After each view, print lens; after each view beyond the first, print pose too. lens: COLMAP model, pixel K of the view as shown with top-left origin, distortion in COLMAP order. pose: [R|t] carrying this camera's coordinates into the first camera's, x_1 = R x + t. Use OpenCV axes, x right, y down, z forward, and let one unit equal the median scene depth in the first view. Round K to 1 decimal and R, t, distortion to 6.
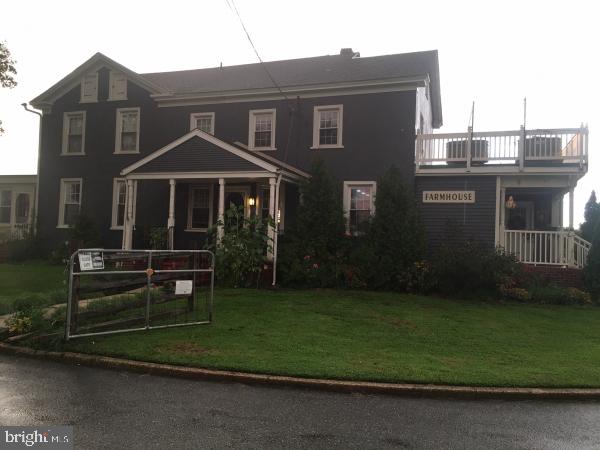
lens RADIAL K [[508.3, 0, 300.0], [0, 508.3, 225.0], [0, 0, 1]] dist [0.027770, -0.010985]
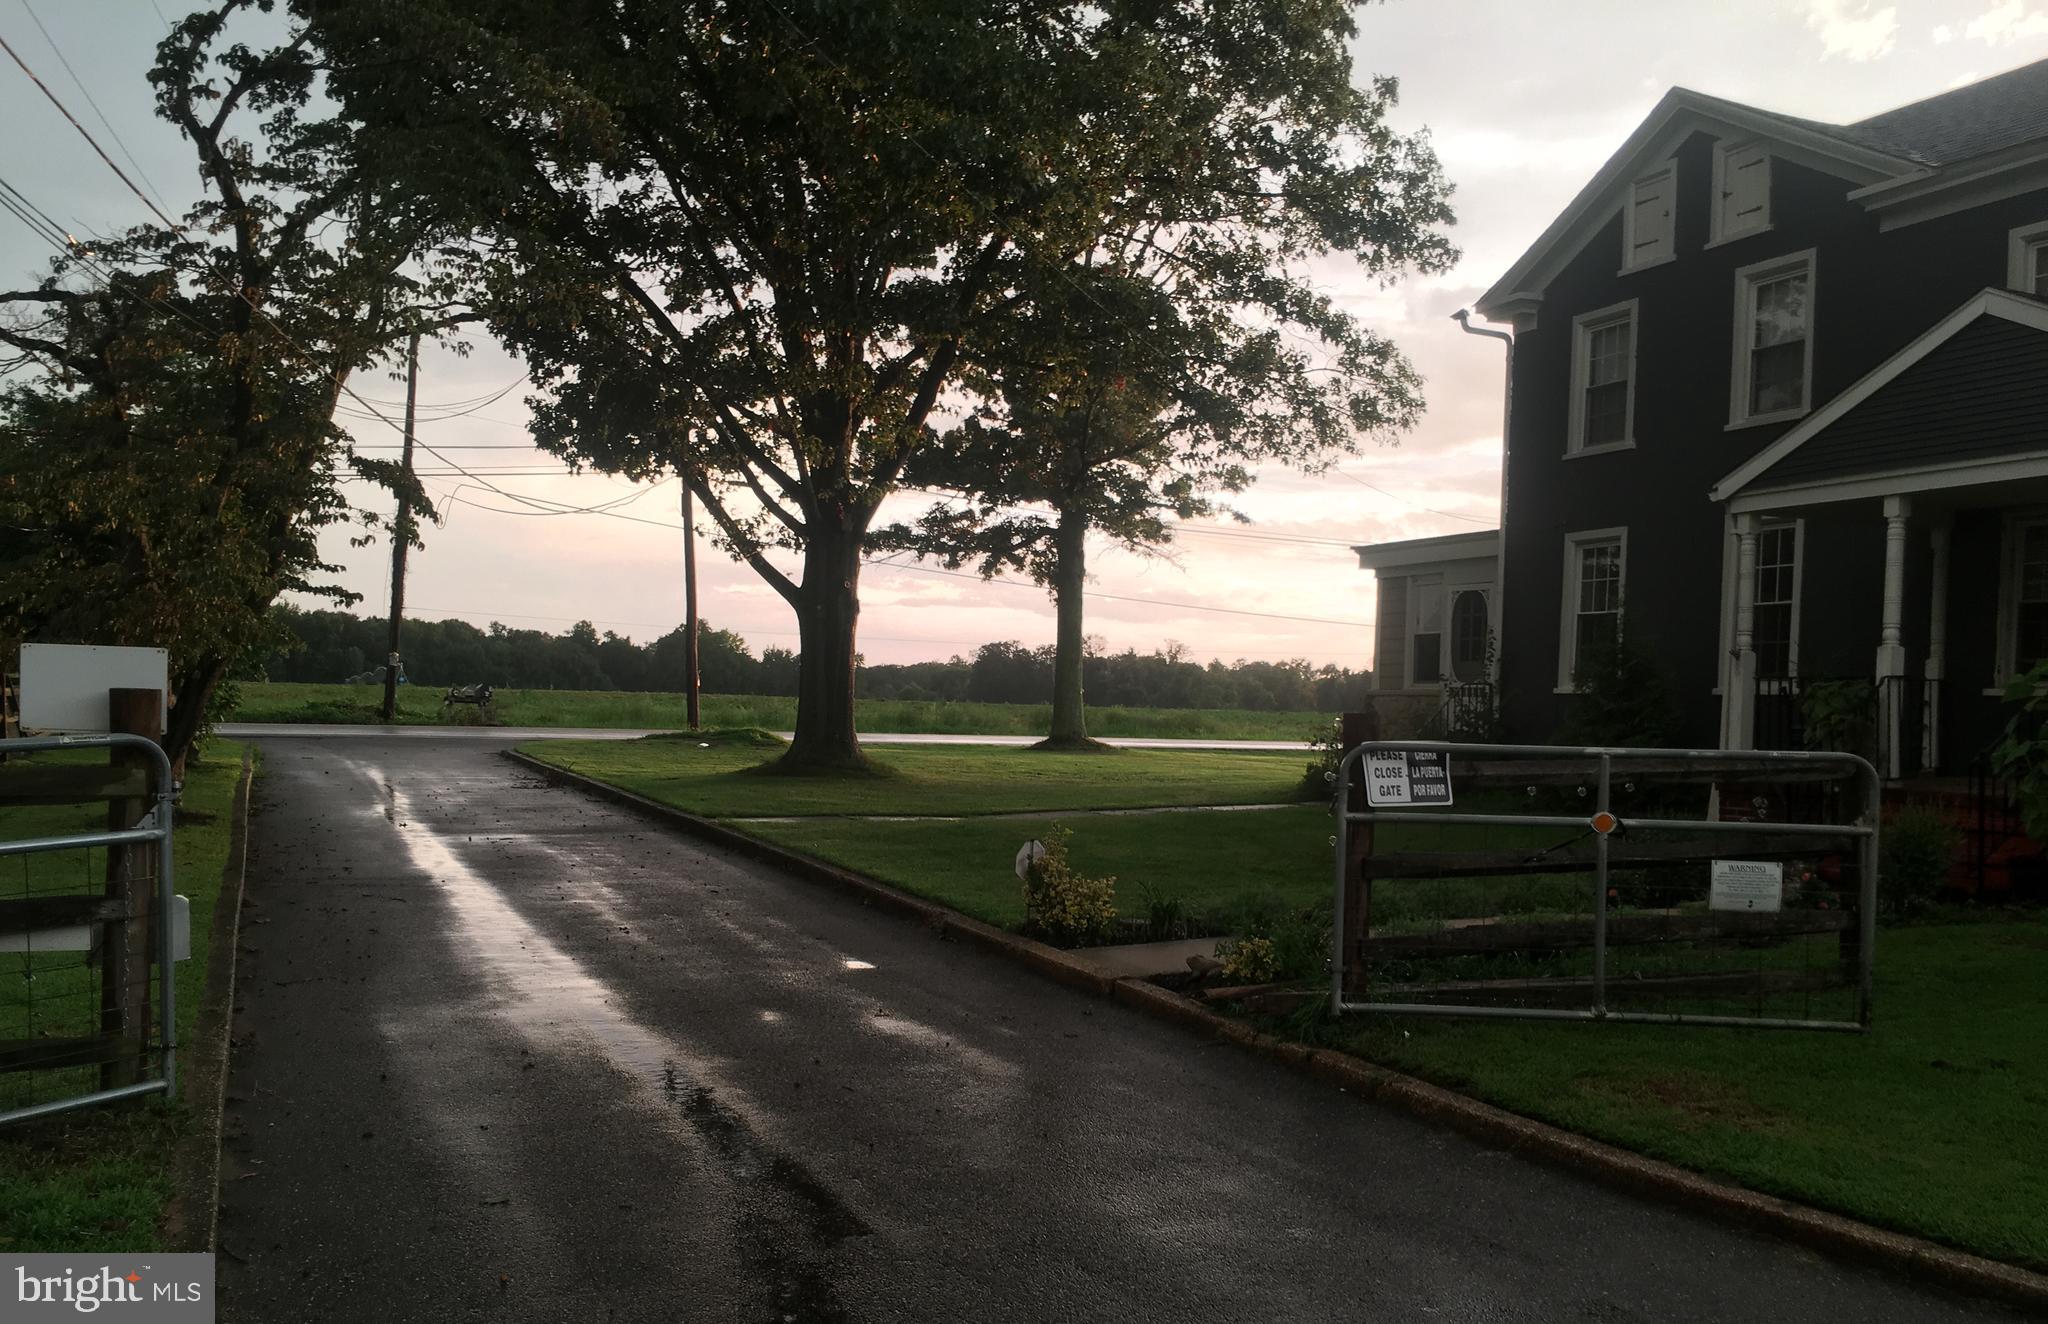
lens RADIAL K [[1732.6, 0, 1017.6], [0, 1732.6, 763.0], [0, 0, 1]] dist [0.063054, -0.073434]
pose [[0.682177, 0.009847, -0.731121, 0.105599], [0.019334, 0.999317, 0.031500, 0.010584], [0.730932, -0.035624, 0.681520, 0.041838]]
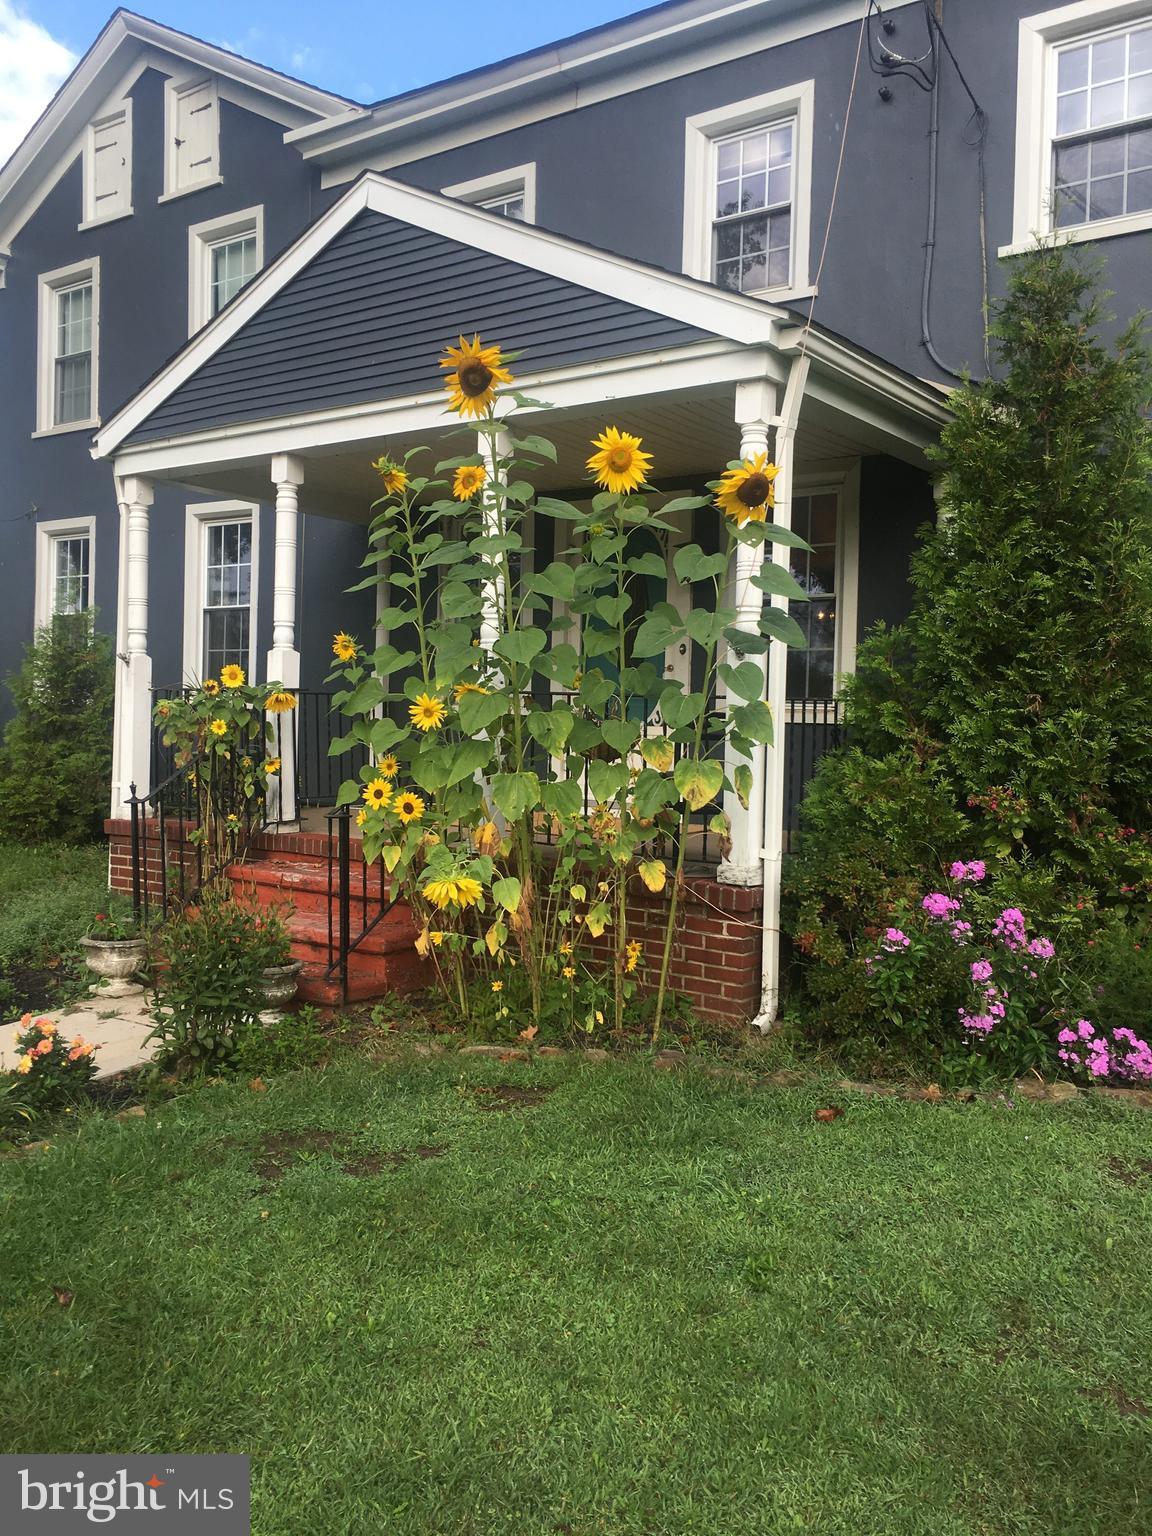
lens RADIAL K [[1339.0, 0, 569.6], [0, 1339.0, 710.6], [0, 0, 1]] dist [0.143582, -0.176947]
pose [[0.955696, -0.016374, -0.293900, 0.016346], [0.020181, 0.999747, 0.009925, 0.008732], [0.293664, -0.015417, 0.955785, 0.514003]]
